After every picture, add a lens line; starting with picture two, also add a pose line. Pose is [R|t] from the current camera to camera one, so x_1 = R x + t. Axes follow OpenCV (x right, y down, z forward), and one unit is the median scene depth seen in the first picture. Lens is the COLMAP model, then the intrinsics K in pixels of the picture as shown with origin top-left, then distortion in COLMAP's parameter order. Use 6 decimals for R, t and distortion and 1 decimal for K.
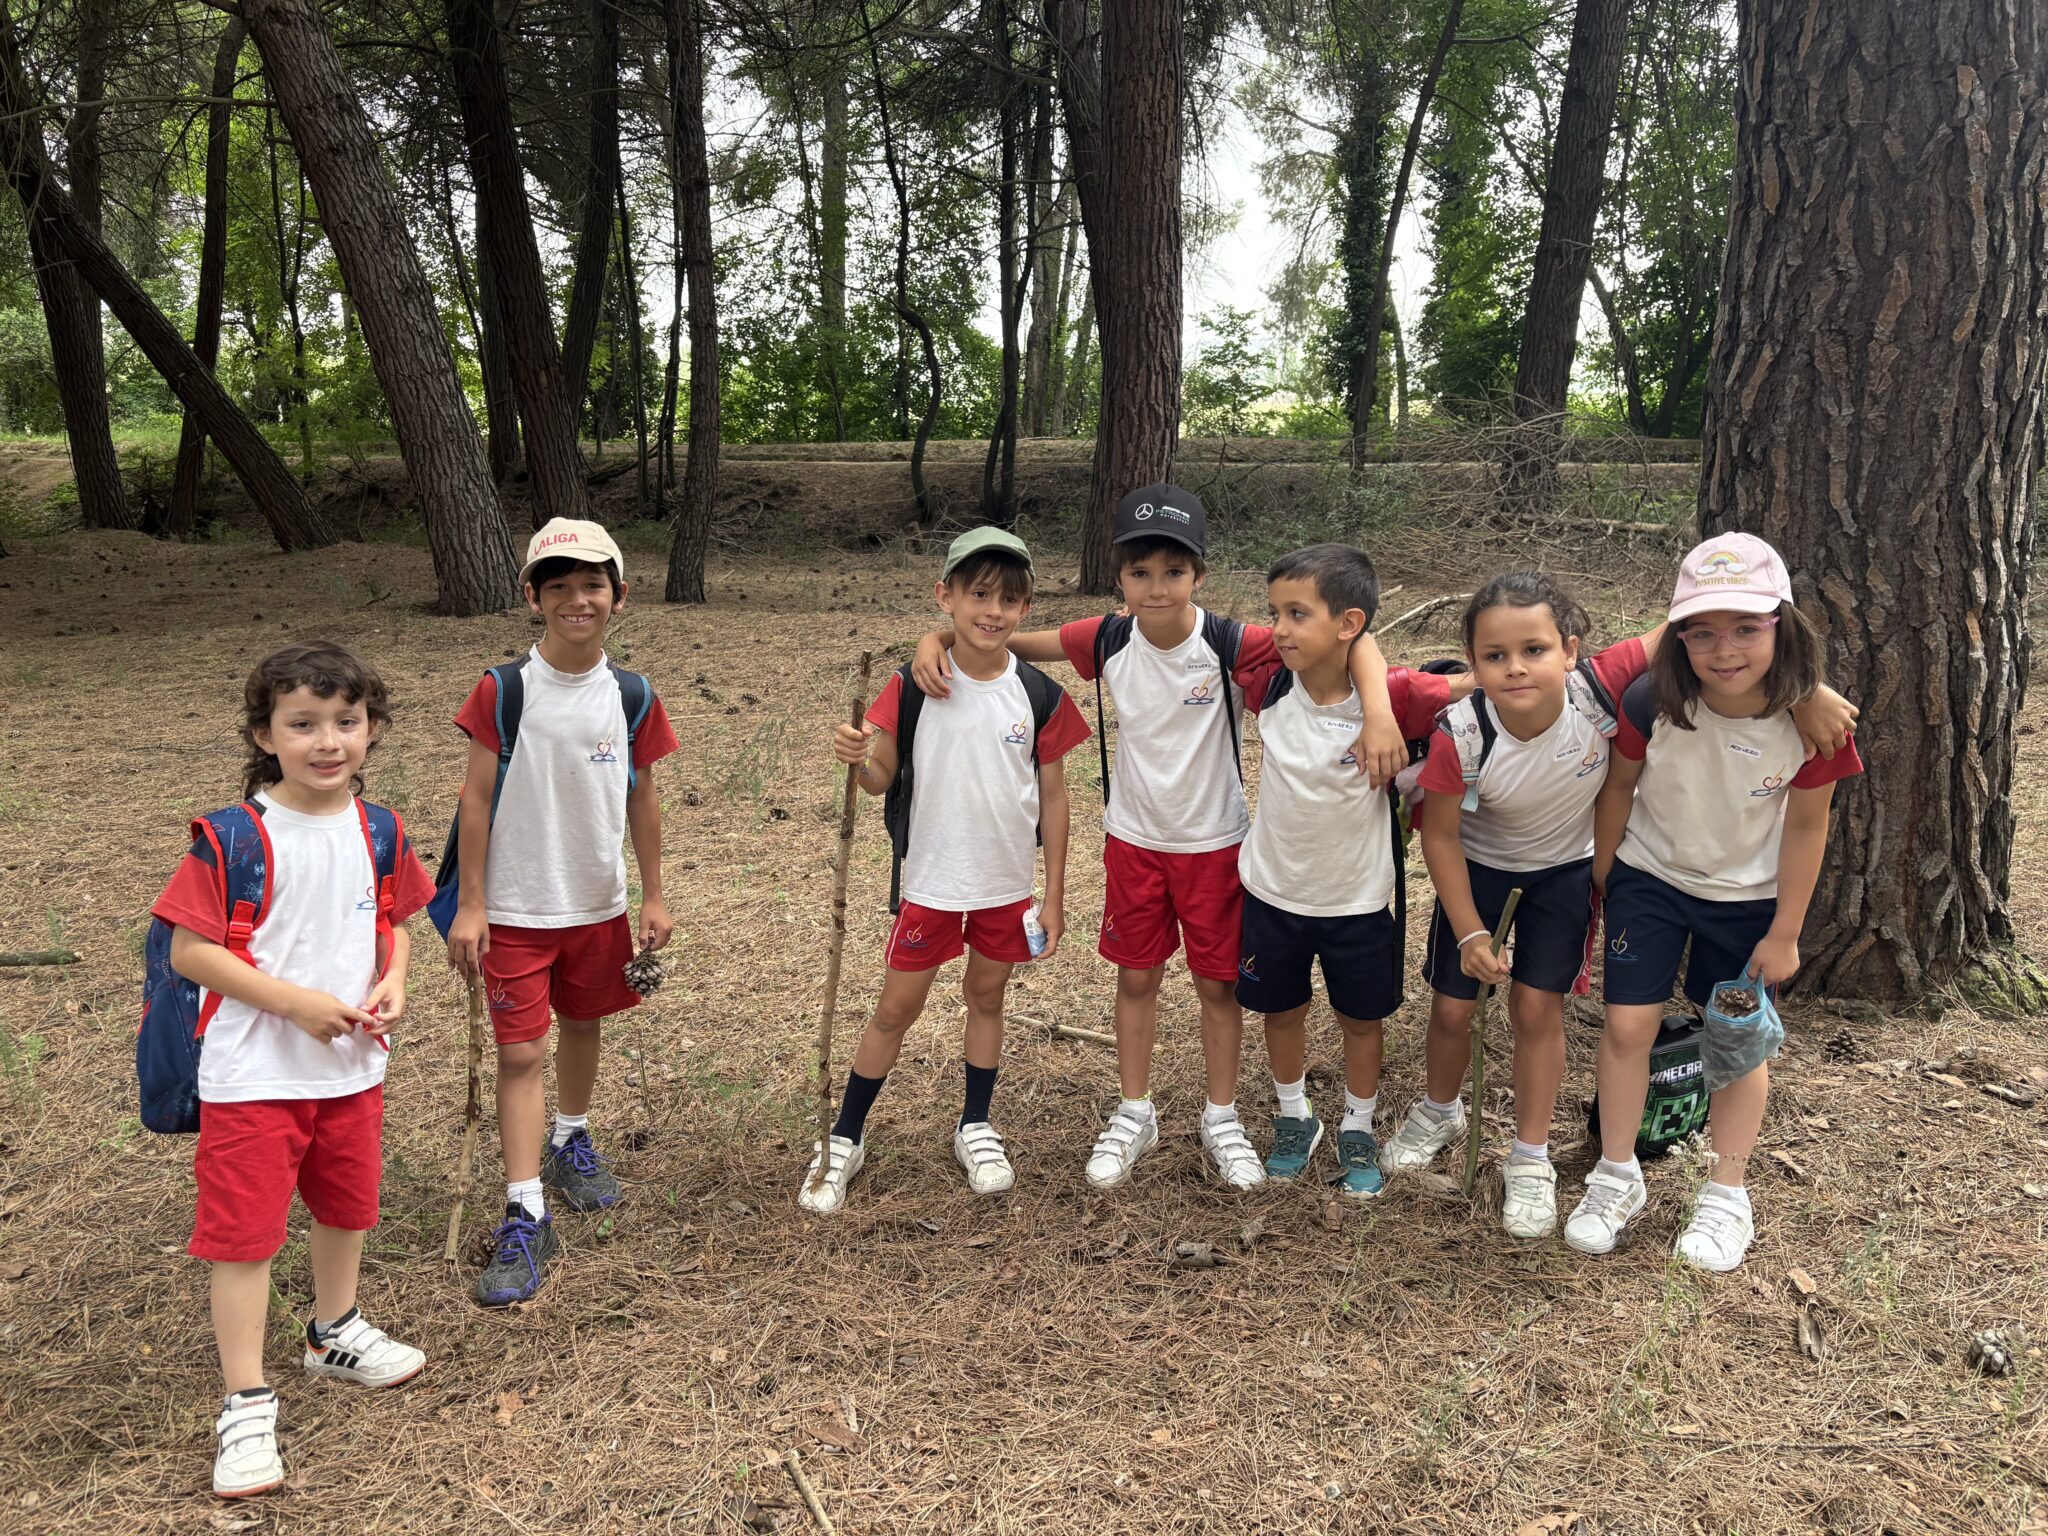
lens RADIAL K [[1543.0, 0, 1022.4], [0, 1543.0, 751.8], [0, 0, 1]] dist [0.052928, -0.050621]
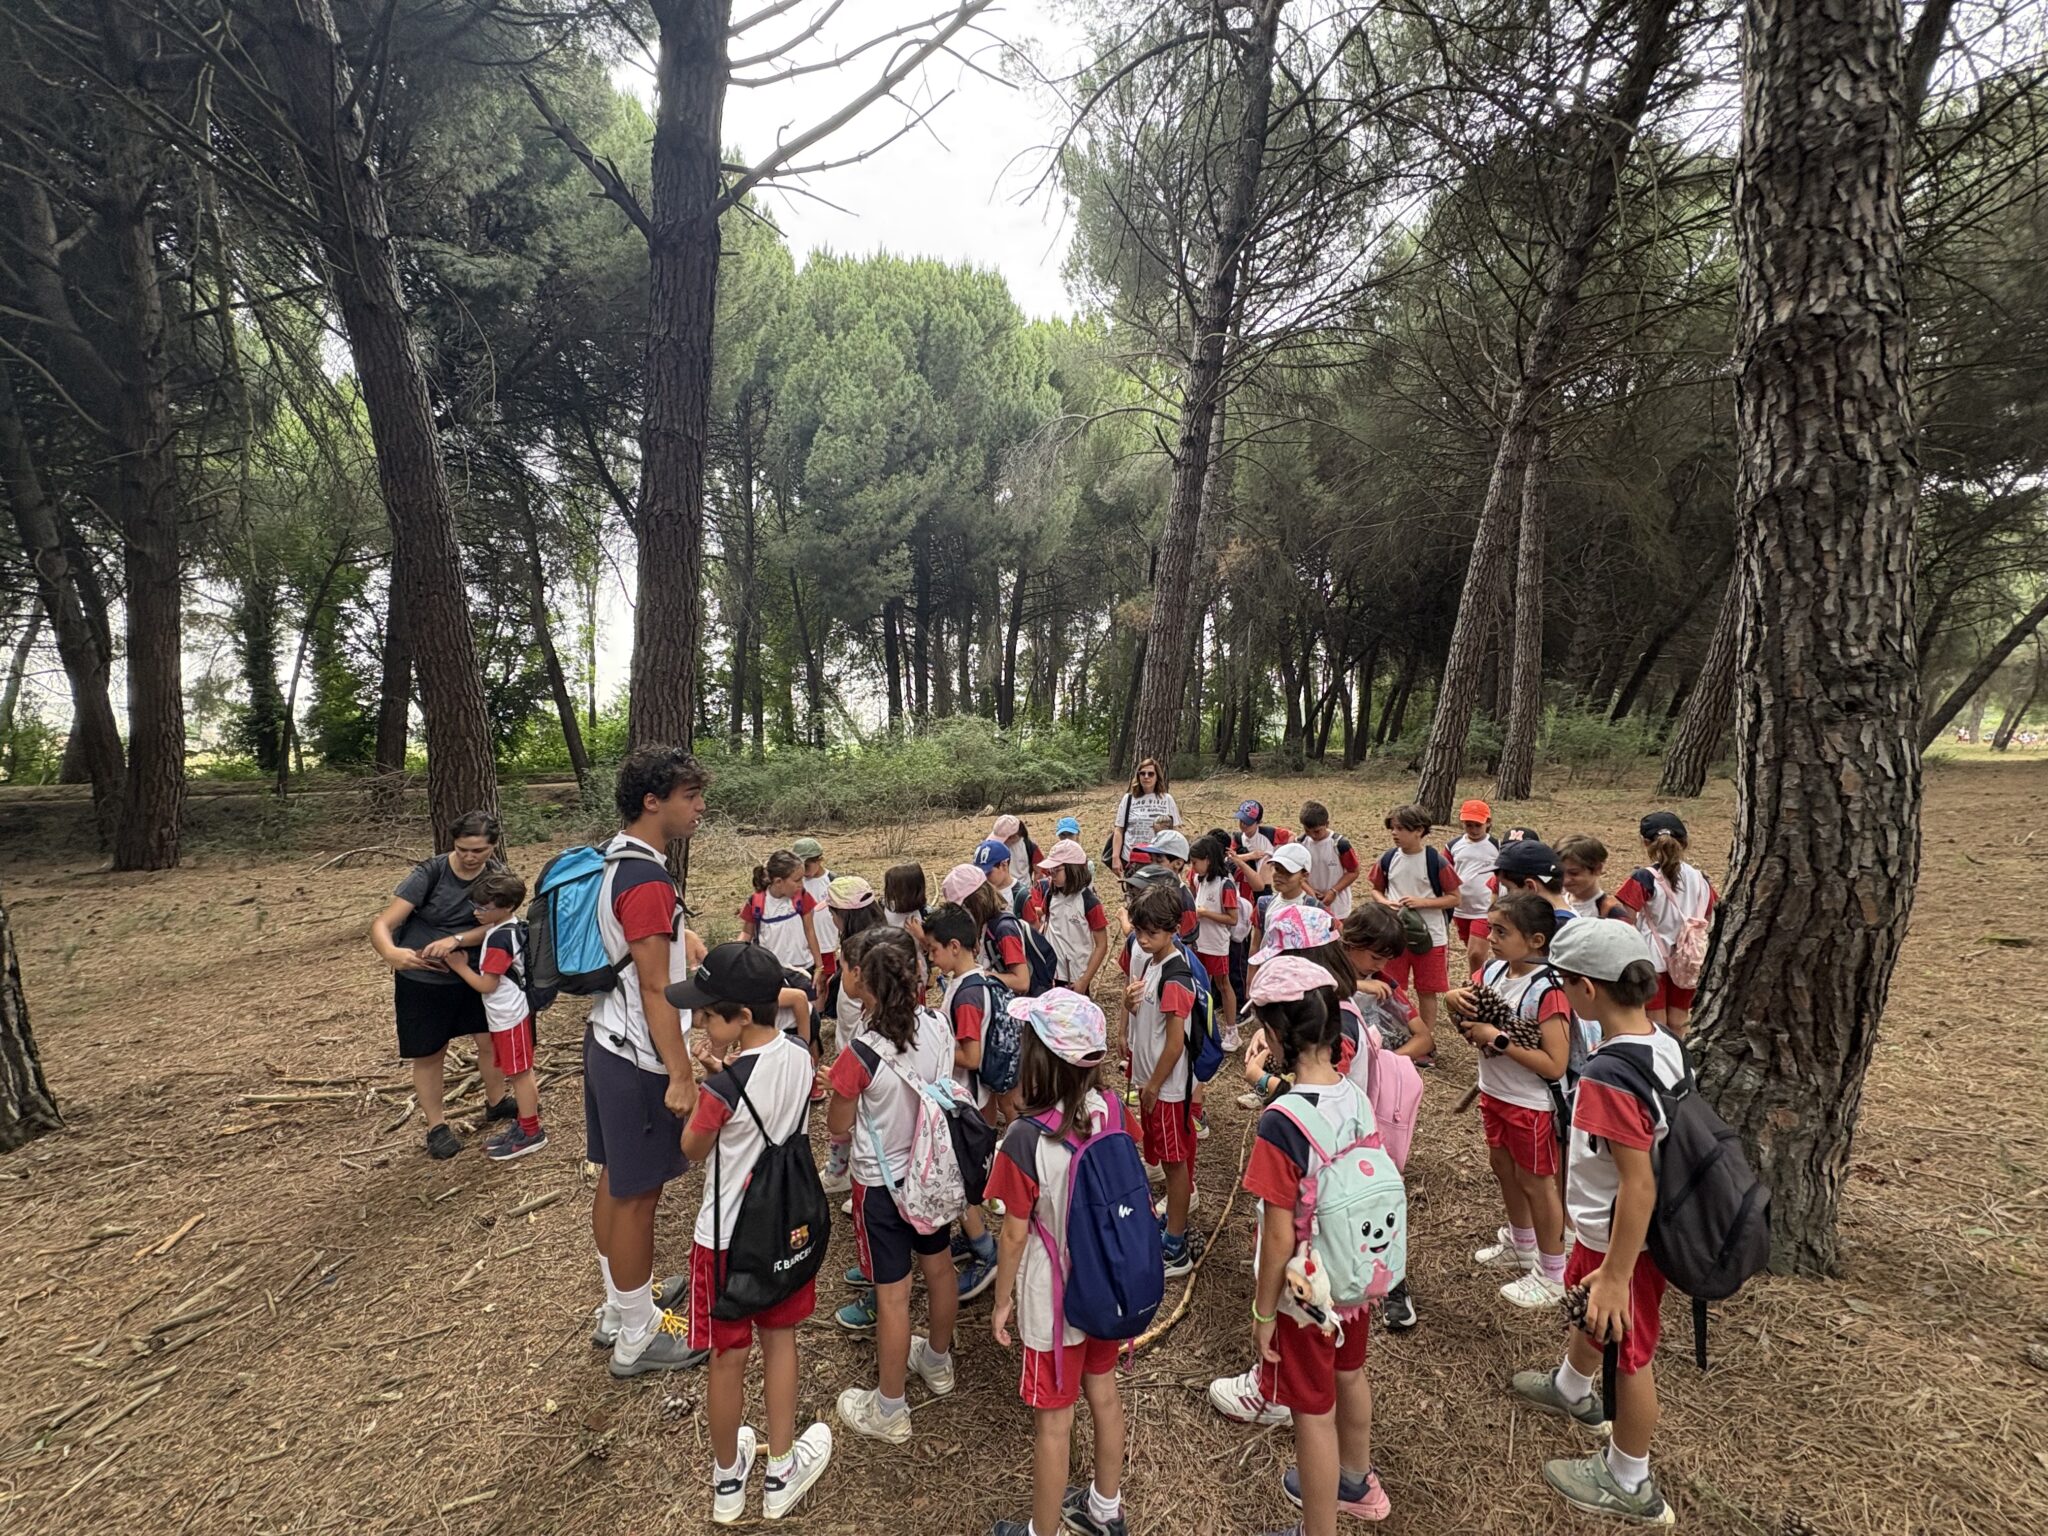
lens RADIAL K [[811.1, 0, 1025.1], [0, 811.1, 768.6], [0, 0, 1]] dist [-0.000483, 0.000274]
pose [[0.559716, -0.025471, 0.828293, -0.060082], [0.184417, 0.978291, -0.094536, 0.028438], [-0.807903, 0.205665, 0.552263, -0.187074]]
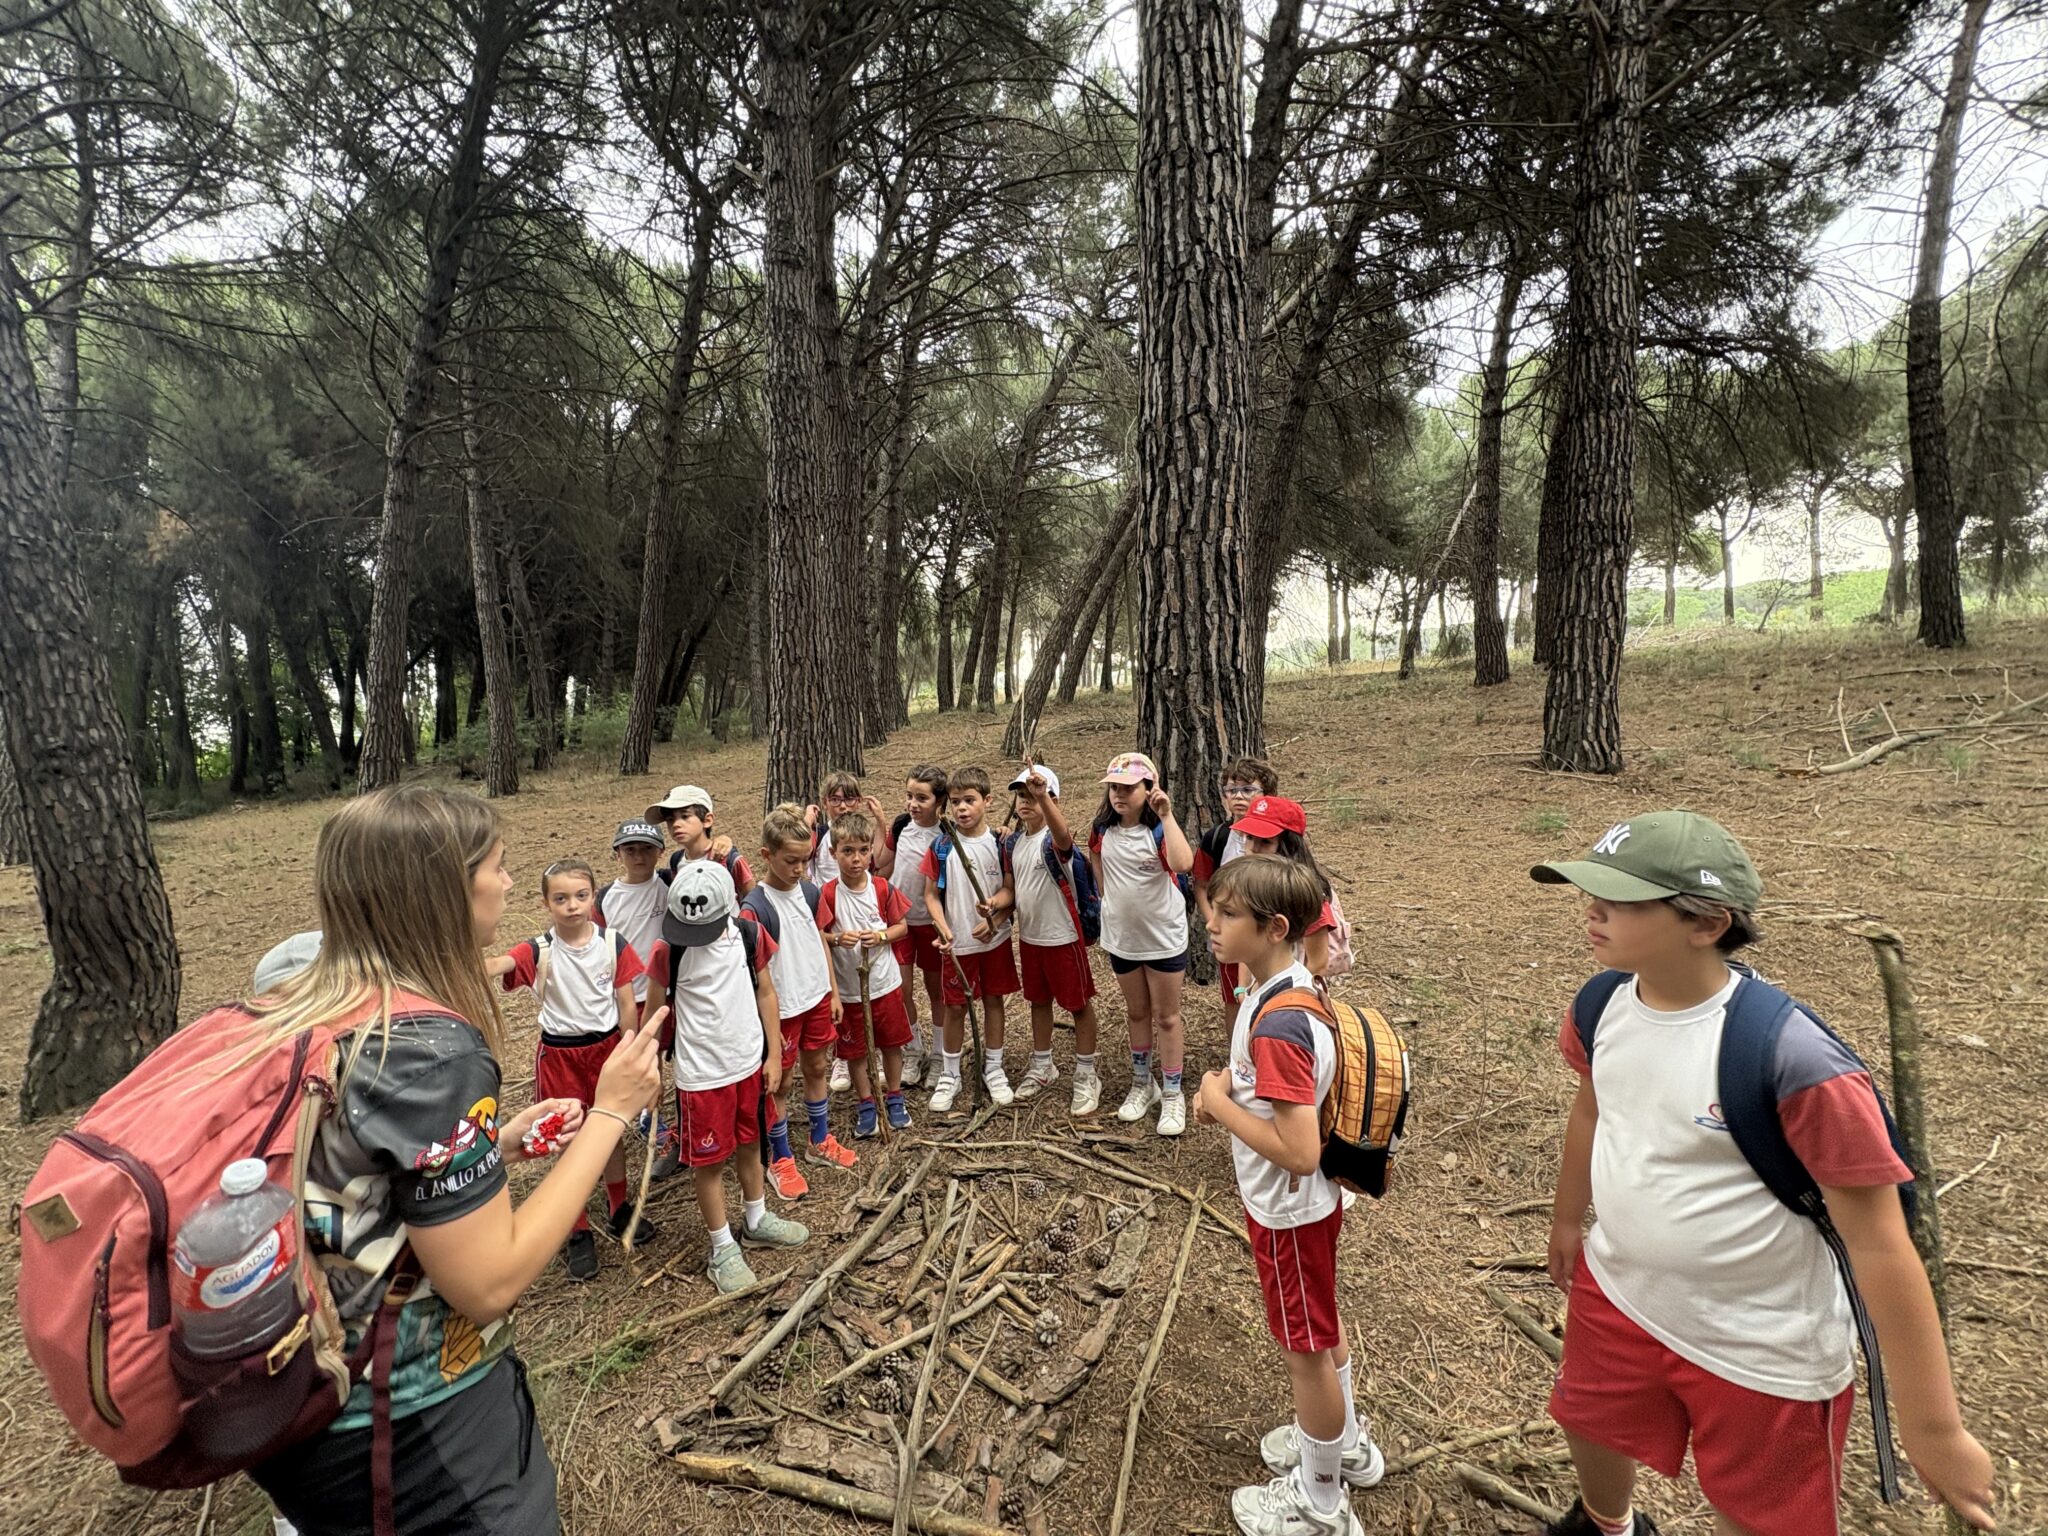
lens RADIAL K [[811.1, 0, 1024.6], [0, 811.1, 767.9], [0, 0, 1]] dist [-0.000483, 0.000274]
pose [[-0.366694, -0.048968, 0.929052, -0.114593], [0.289716, 0.942949, 0.164050, 0.046994], [-0.884082, 0.329317, -0.331587, -0.275113]]
